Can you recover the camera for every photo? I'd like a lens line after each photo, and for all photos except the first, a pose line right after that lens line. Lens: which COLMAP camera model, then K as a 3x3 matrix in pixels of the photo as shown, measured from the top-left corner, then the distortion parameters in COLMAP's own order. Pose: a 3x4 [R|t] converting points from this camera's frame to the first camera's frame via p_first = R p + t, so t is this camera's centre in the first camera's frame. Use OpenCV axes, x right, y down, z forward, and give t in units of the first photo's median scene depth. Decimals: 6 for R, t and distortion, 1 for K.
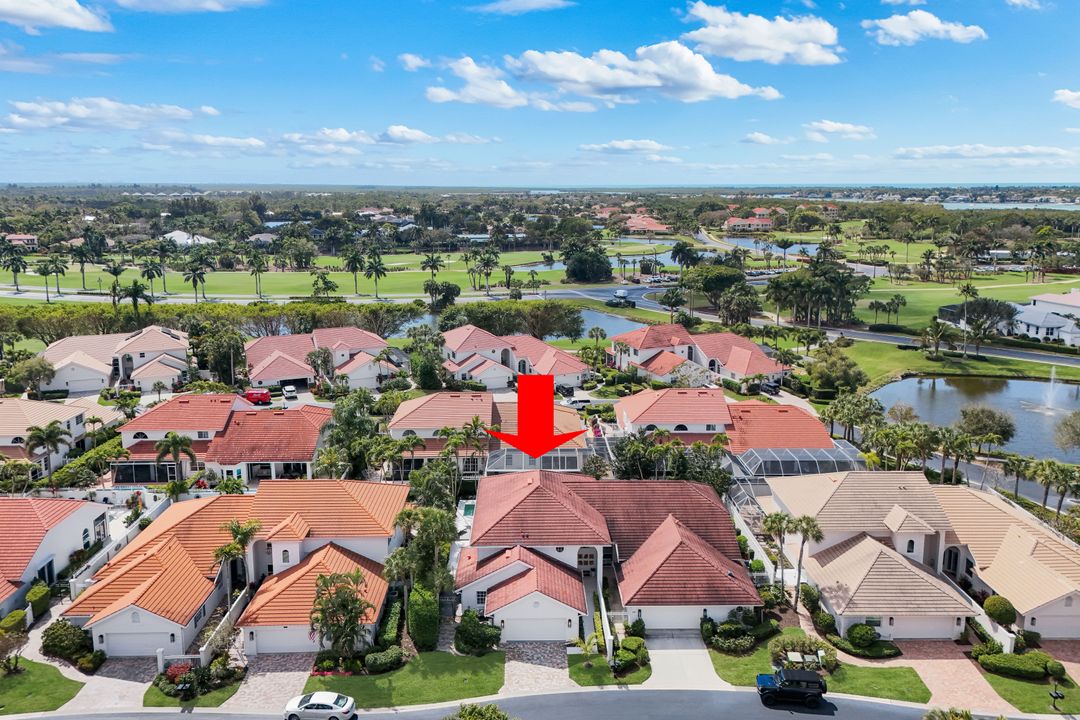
lens RADIAL K [[851.6, 0, 544.8], [0, 851.6, 317.3], [0, 0, 1]] dist [0.110616, -0.101895]
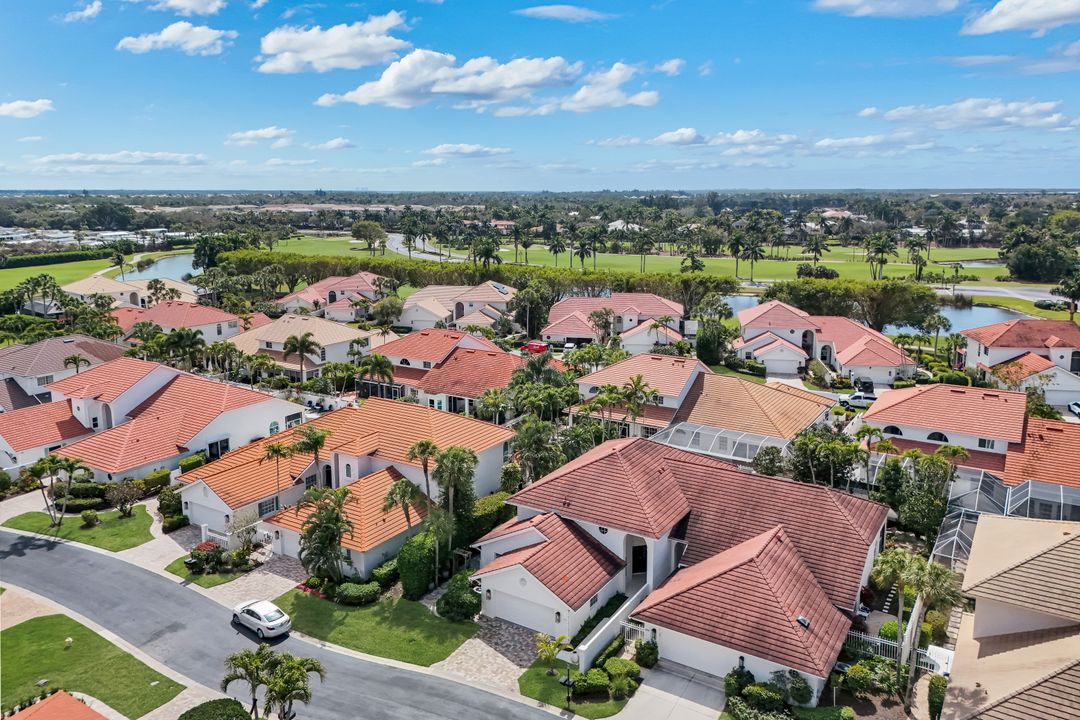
lens RADIAL K [[818.7, 0, 538.9], [0, 818.7, 317.8], [0, 0, 1]] dist [0.102226, -0.103219]
pose [[0.822791, 0.080739, -0.562580, 0.289824], [-0.086429, 0.996120, 0.016555, 0.050857], [0.561734, 0.035002, 0.826577, 0.249664]]
